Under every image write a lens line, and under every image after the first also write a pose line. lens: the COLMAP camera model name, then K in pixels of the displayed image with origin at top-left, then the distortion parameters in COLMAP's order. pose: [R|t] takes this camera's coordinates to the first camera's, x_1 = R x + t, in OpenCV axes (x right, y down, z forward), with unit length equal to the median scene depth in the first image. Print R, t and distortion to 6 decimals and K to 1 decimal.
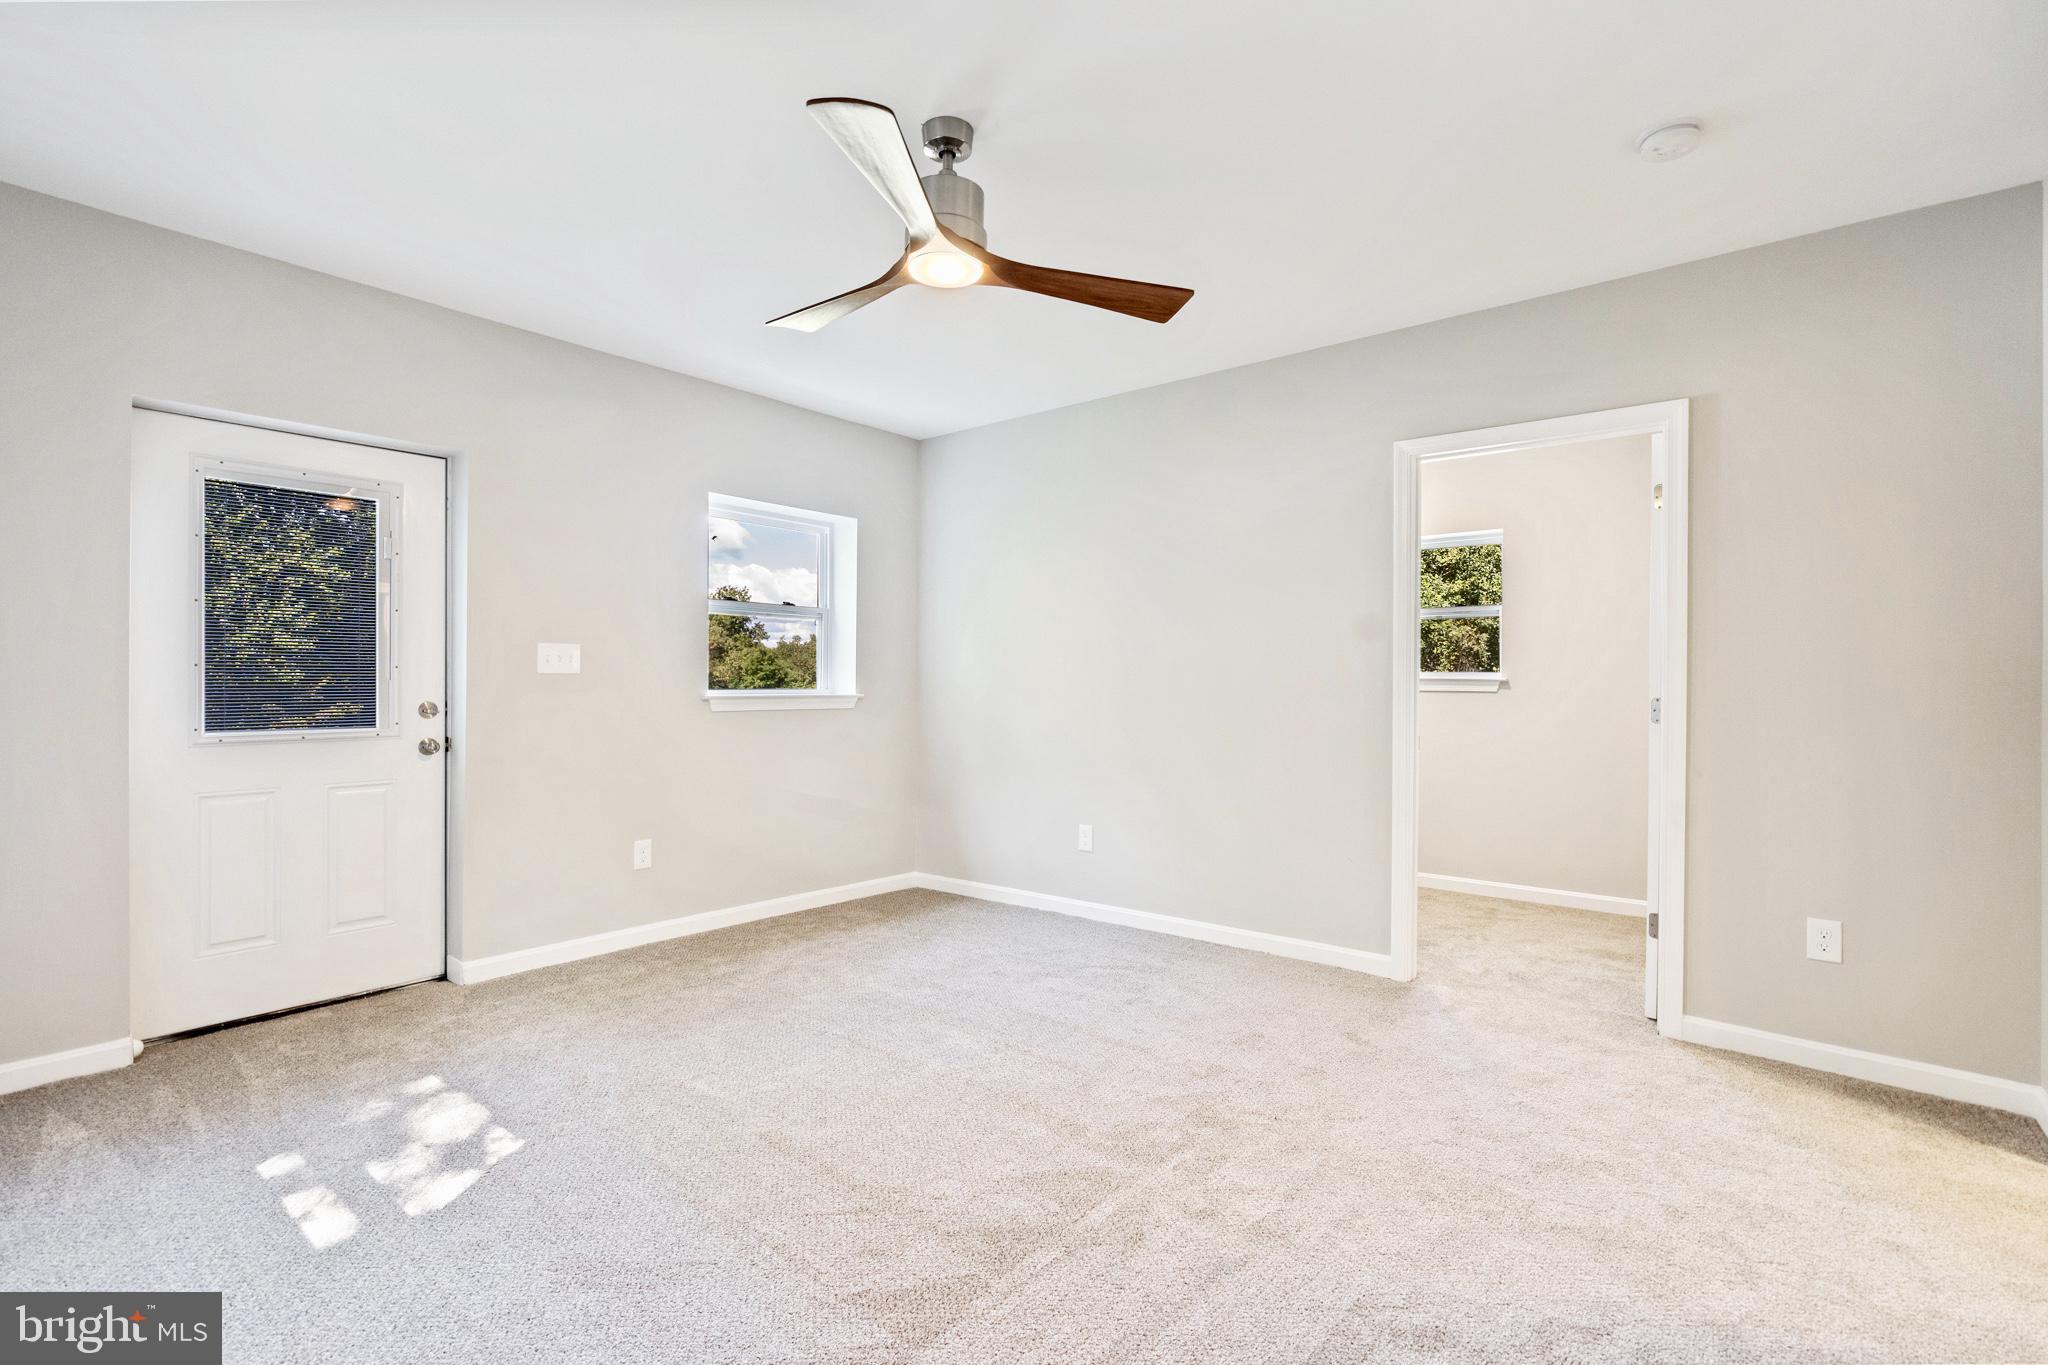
lens RADIAL K [[932.7, 0, 1049.5], [0, 932.7, 688.1], [0, 0, 1]] dist [-0.006145, -0.000137]
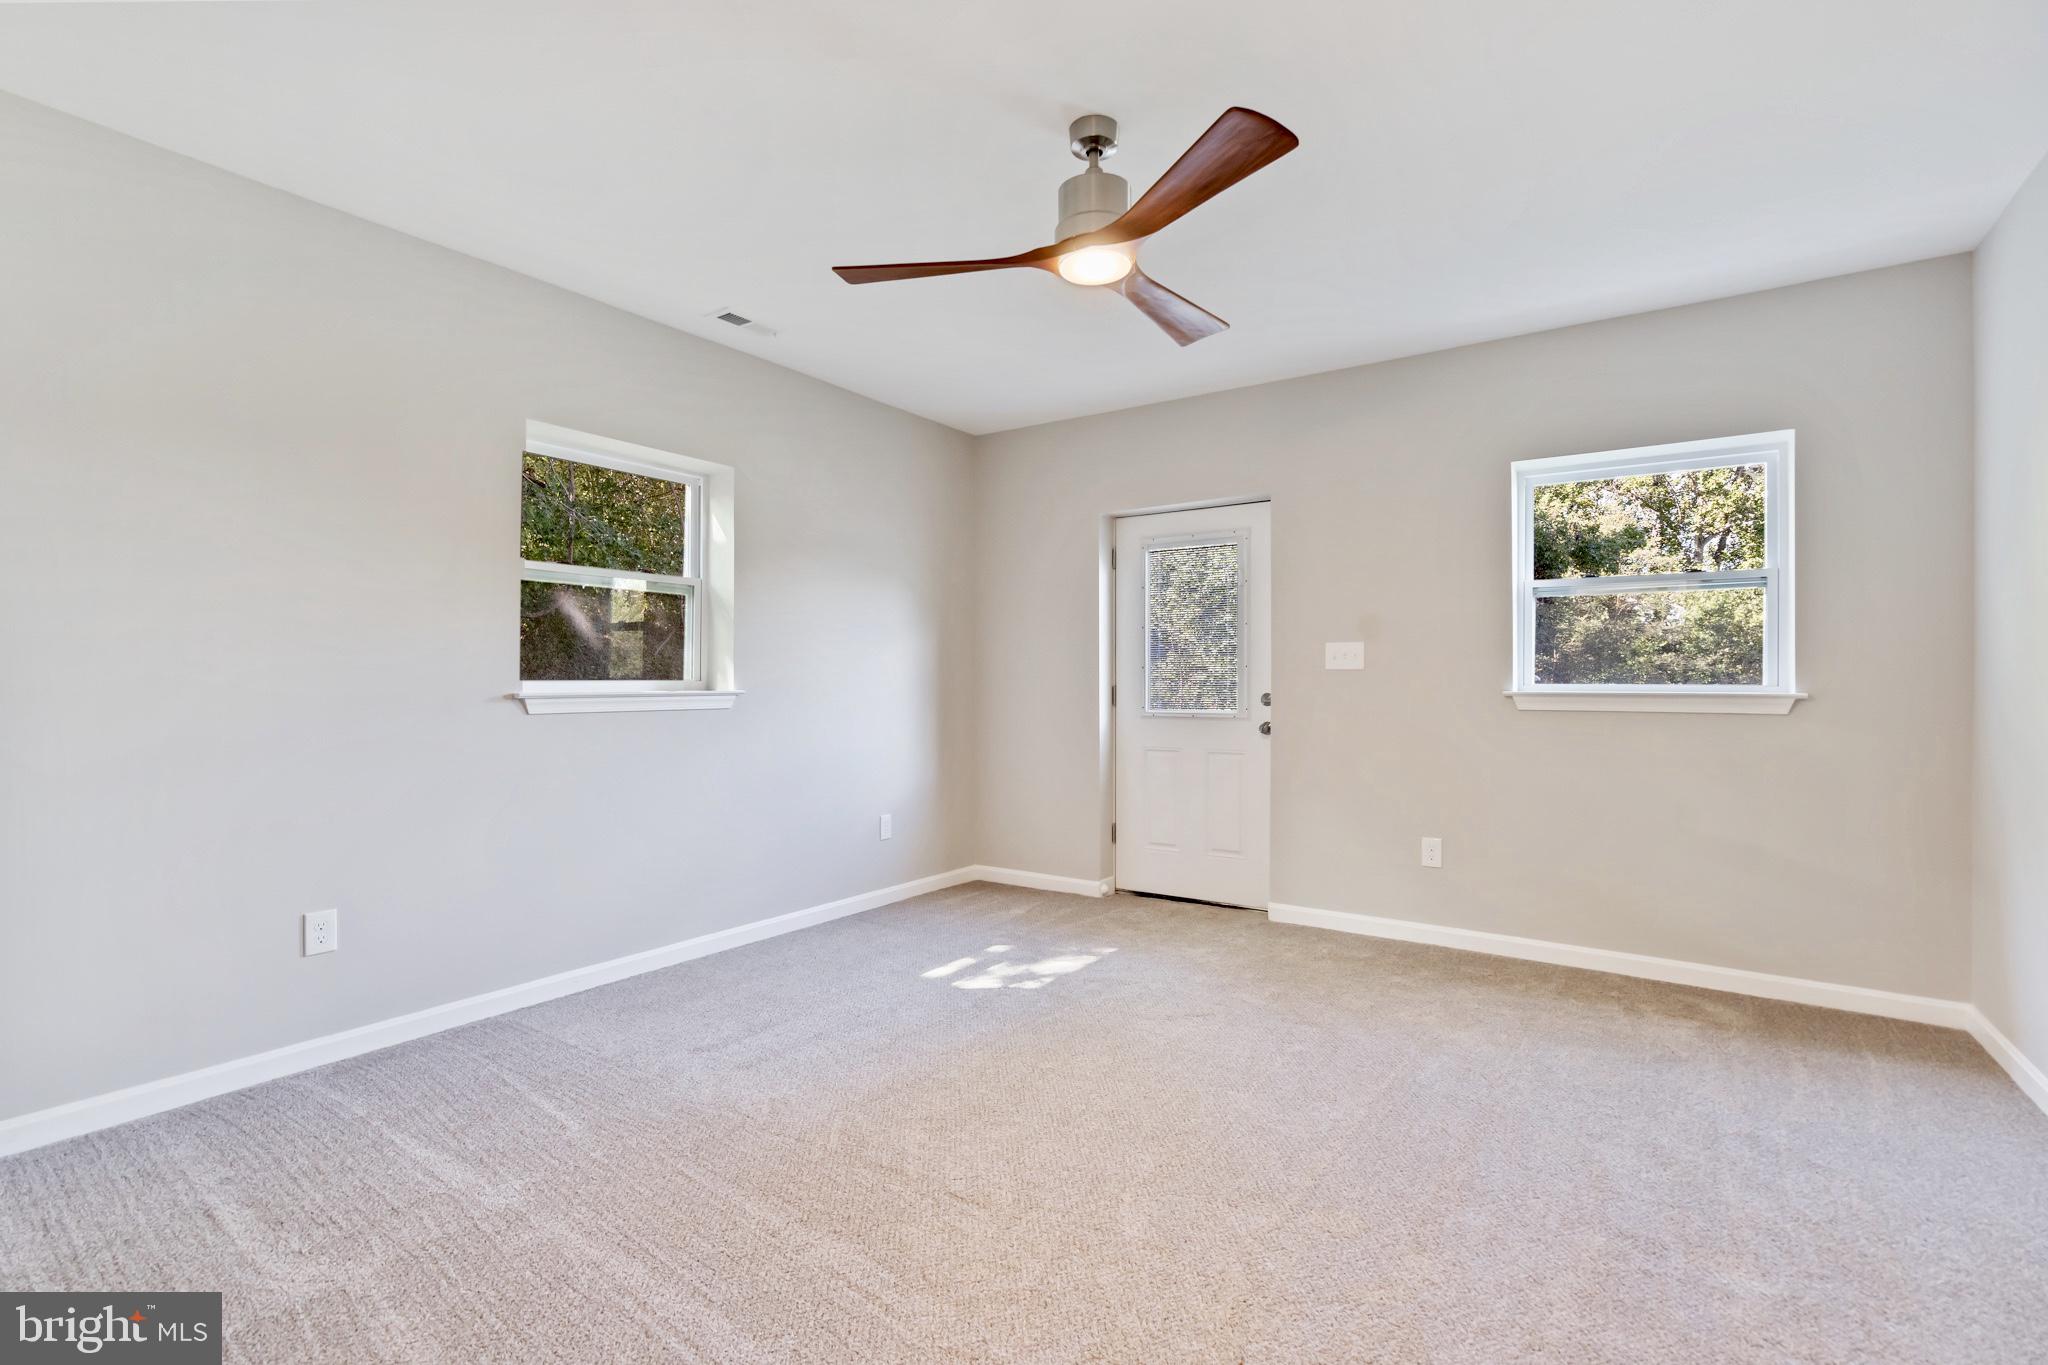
lens RADIAL K [[931.4, 0, 974.8], [0, 931.4, 684.8], [0, 0, 1]] dist [-0.002098, -0.000297]
pose [[0.048602, 0.002376, -0.998815, 0.596459], [-0.004792, 0.999986, 0.002146, 0.002390], [0.998807, 0.004682, 0.048612, 0.541236]]
